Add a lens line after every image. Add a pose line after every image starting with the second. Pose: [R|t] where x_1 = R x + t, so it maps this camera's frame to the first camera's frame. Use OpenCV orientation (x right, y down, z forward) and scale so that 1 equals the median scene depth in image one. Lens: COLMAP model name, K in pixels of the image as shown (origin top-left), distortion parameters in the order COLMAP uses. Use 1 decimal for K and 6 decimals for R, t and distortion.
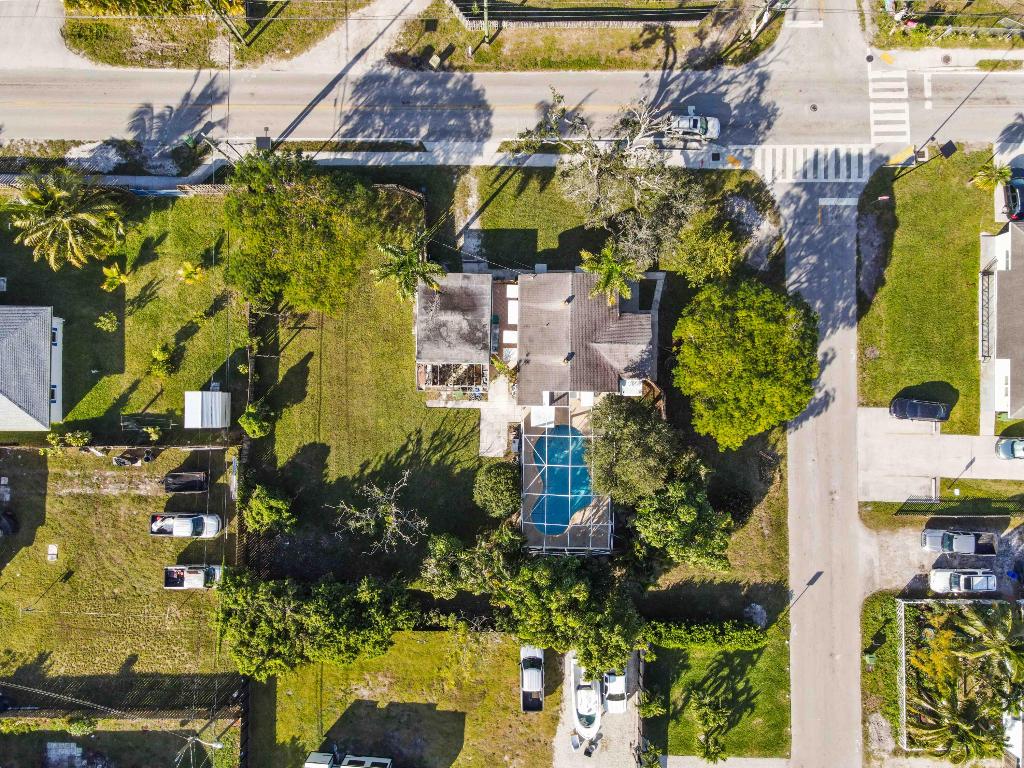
lens RADIAL K [[750.6, 0, 485.5], [0, 750.6, 383.9], [0, 0, 1]] dist [0.022145, -0.002981]
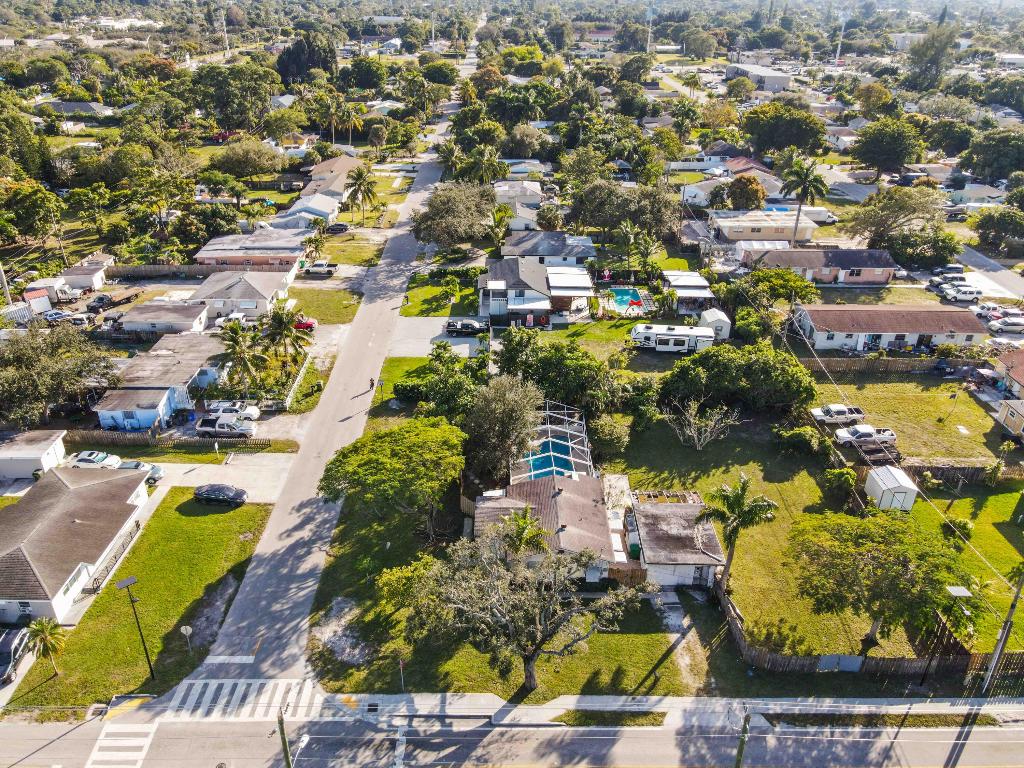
lens RADIAL K [[750.6, 0, 503.2], [0, 750.6, 390.1], [0, 0, 1]] dist [0.022145, -0.002981]
pose [[-0.999985, 0.003691, -0.003950, 0.179844], [-0.005201, -0.457514, 0.889187, -0.840378], [0.001475, 0.889195, 0.457526, 0.383019]]
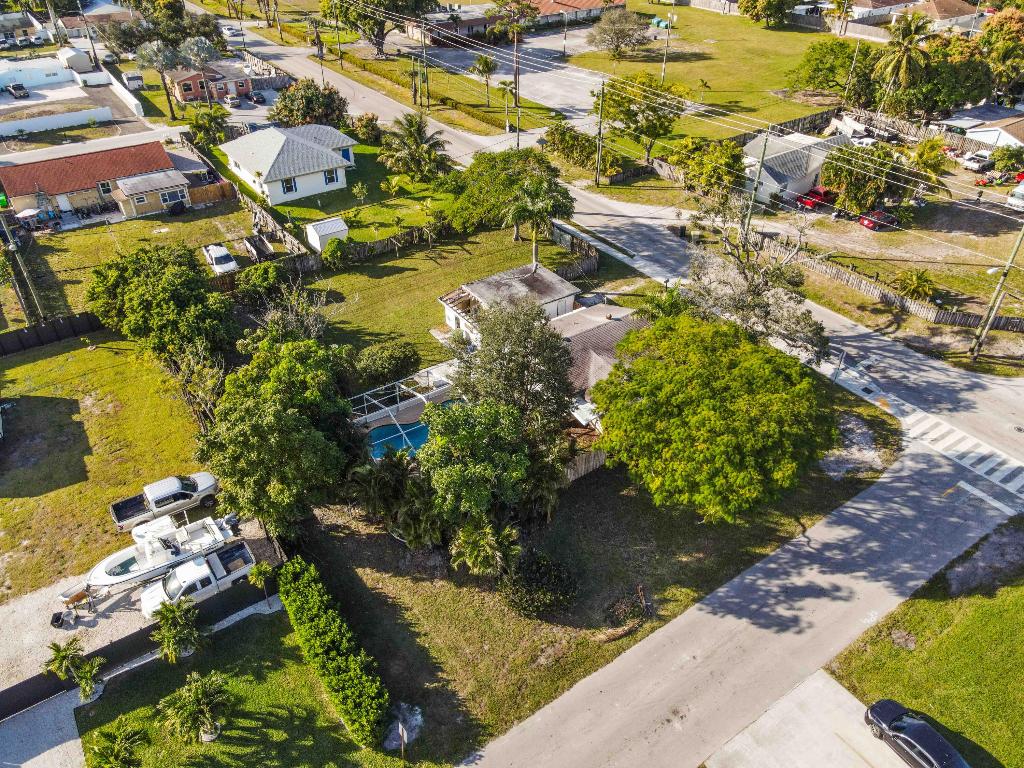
lens RADIAL K [[750.6, 0, 504.7], [0, 750.6, 385.3], [0, 0, 1]] dist [0.022145, -0.002981]
pose [[0.573469, 0.484441, -0.660644, 0.631852], [-0.818990, 0.358422, -0.448095, 0.399870], [0.019714, 0.798029, 0.602296, 0.499559]]
